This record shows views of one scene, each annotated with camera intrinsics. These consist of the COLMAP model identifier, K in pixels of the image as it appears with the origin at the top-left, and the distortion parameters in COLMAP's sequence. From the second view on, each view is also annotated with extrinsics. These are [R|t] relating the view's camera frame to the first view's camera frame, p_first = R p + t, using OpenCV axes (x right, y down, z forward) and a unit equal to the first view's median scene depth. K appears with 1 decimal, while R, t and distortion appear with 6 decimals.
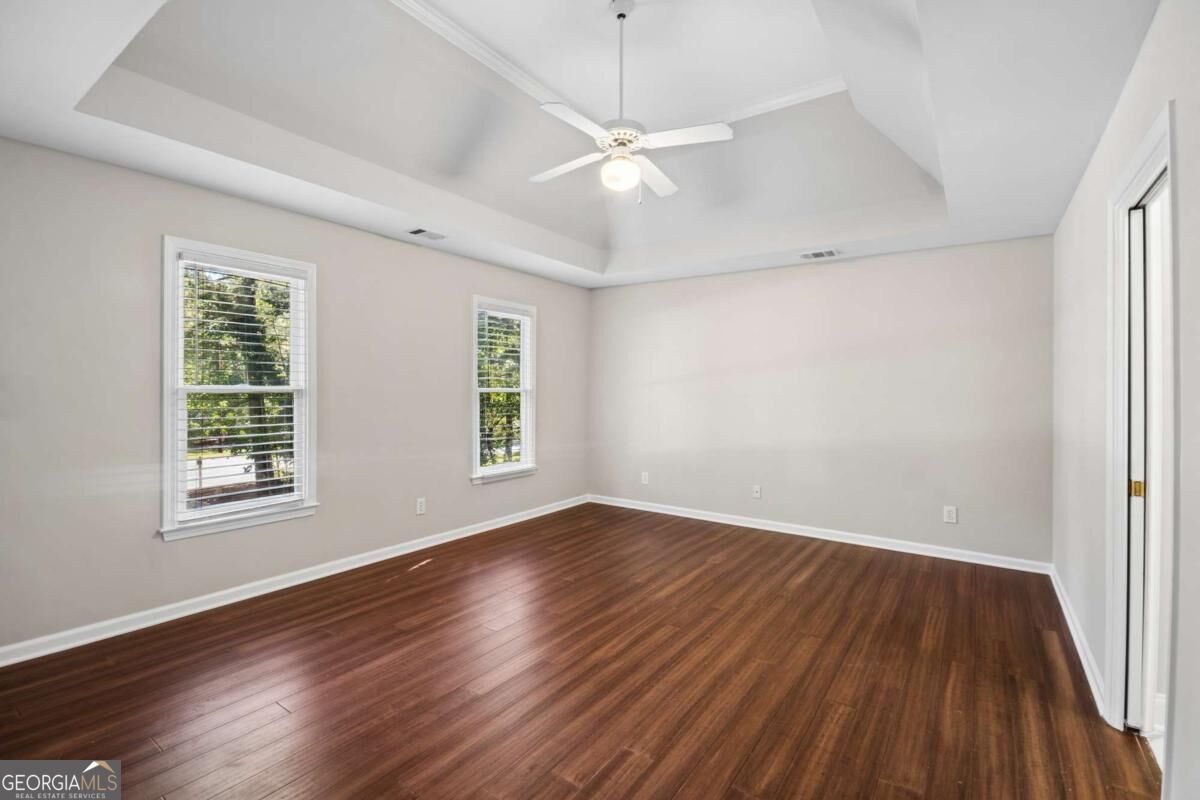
lens RADIAL K [[528.6, 0, 597.6], [0, 528.6, 390.4], [0, 0, 1]] dist [0.011457, -0.002631]
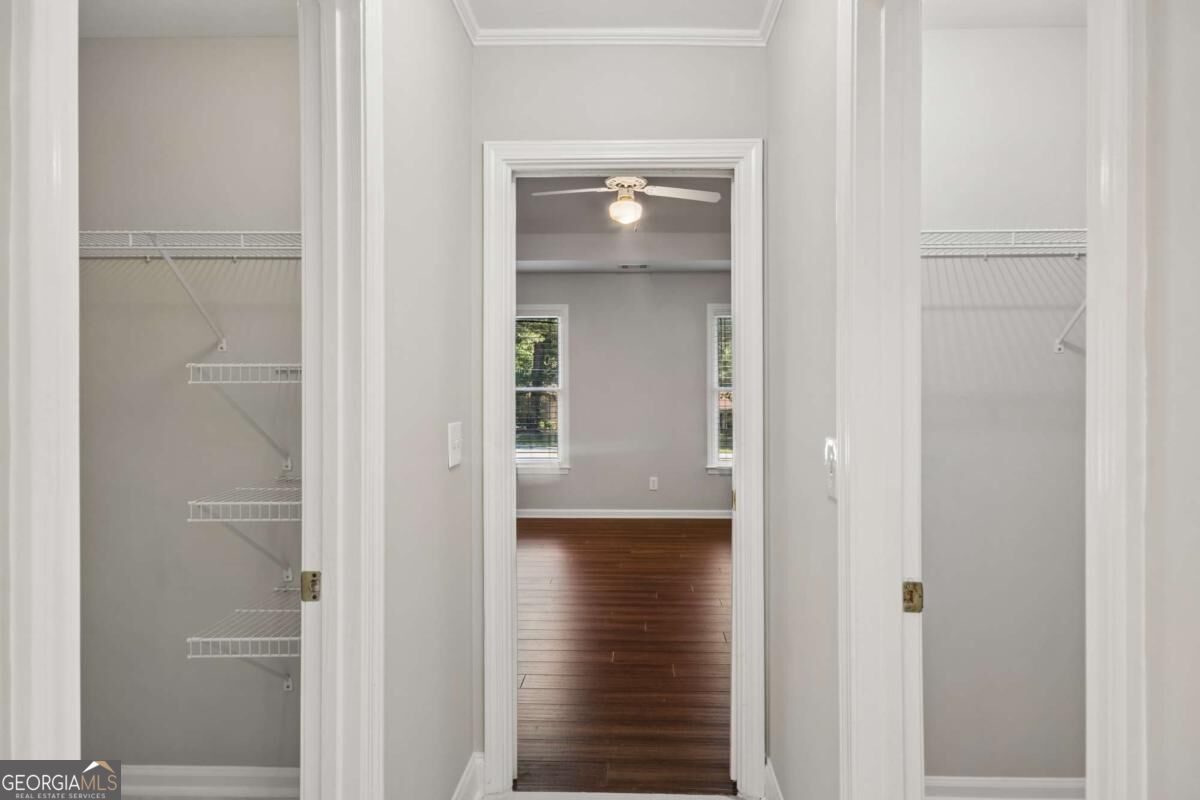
lens RADIAL K [[630.9, 0, 636.0], [0, 630.9, 392.0], [0, 0, 1]] dist [0.015399, -0.003534]
pose [[0.548096, -0.004850, -0.836401, 1.003707], [0.008987, 0.999960, 0.000091, 0.006877], [0.836367, -0.007567, 0.548118, 0.192171]]
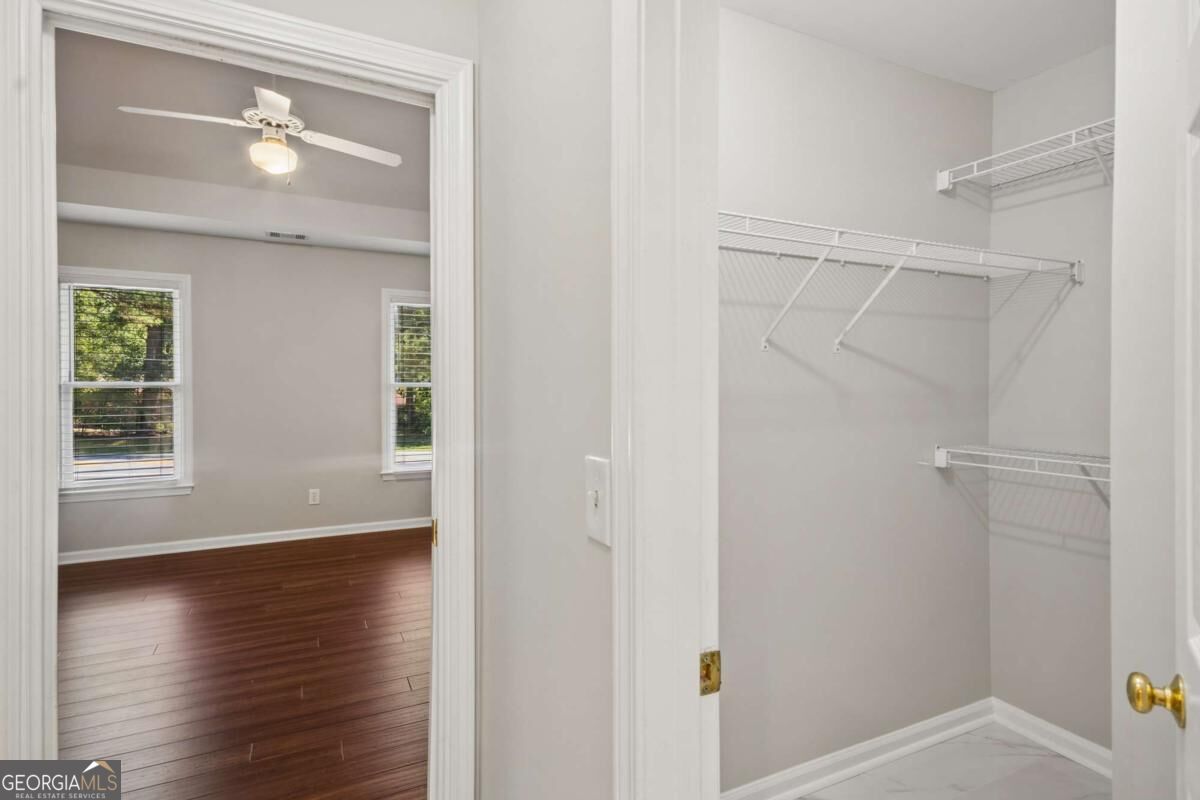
lens RADIAL K [[630.9, 0, 621.6], [0, 630.9, 387.0], [0, 0, 1]] dist [0.015399, -0.003534]
pose [[0.872996, -0.004894, -0.487703, 0.918656], [0.007597, 0.999965, 0.003566, 0.005183], [0.487668, -0.006818, 0.873002, 0.249815]]
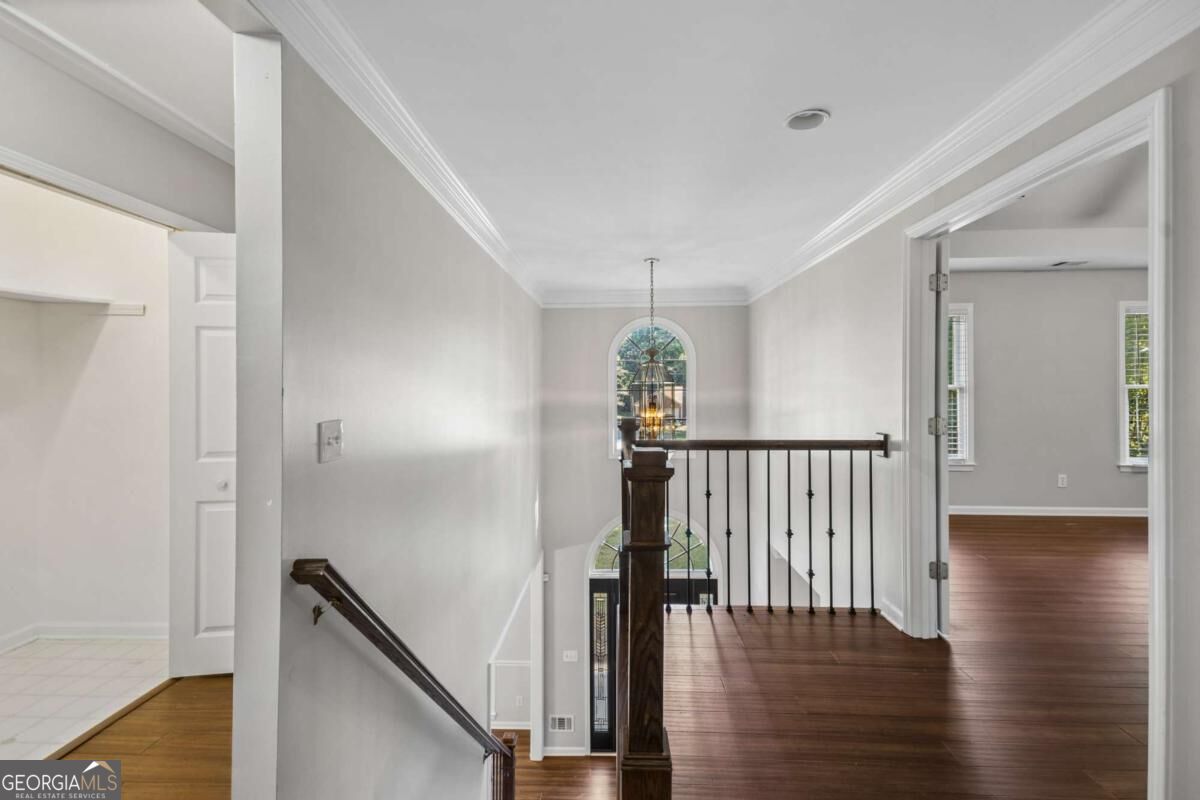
lens RADIAL K [[528.6, 0, 598.5], [0, 528.6, 392.8], [0, 0, 1]] dist [0.011457, -0.002631]
pose [[0.533264, -0.003324, -0.845942, 0.161770], [0.008831, 0.999960, 0.001638, 0.002041], [0.845903, -0.008344, 0.533272, -0.662074]]
